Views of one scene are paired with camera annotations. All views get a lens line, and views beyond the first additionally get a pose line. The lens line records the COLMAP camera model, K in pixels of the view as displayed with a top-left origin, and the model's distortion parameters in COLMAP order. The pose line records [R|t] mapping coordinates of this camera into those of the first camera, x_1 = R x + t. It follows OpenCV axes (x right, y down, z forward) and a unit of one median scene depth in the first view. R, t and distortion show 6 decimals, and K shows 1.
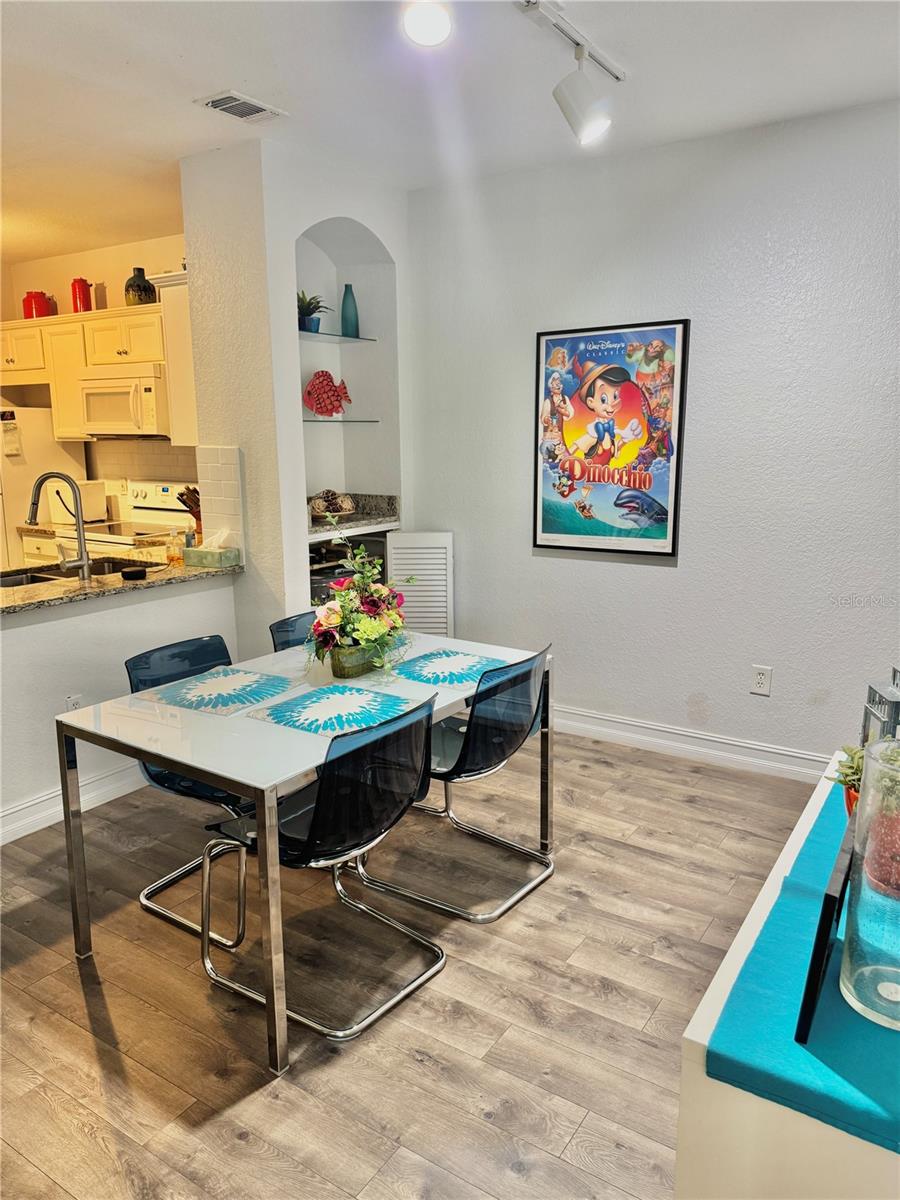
lens RADIAL K [[853.6, 0, 458.2], [0, 853.6, 606.9], [0, 0, 1]] dist [0.021709, -0.019077]
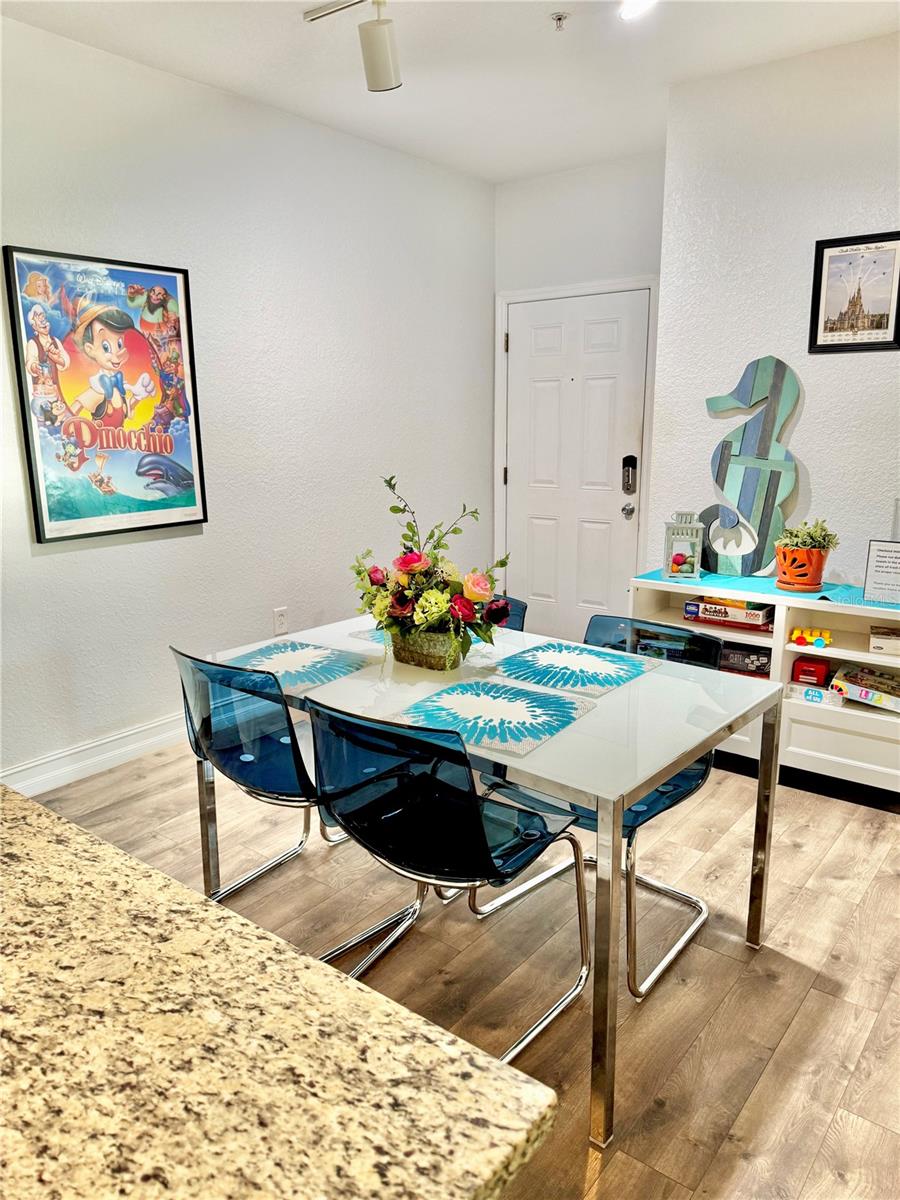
lens RADIAL K [[853.6, 0, 461.9], [0, 853.6, 590.9], [0, 0, 1]] dist [0.021709, -0.019077]
pose [[0.072571, -0.197646, 0.977584, -0.657153], [0.201420, 0.962876, 0.179720, -0.096492], [-0.976813, 0.183863, 0.109687, 0.619302]]
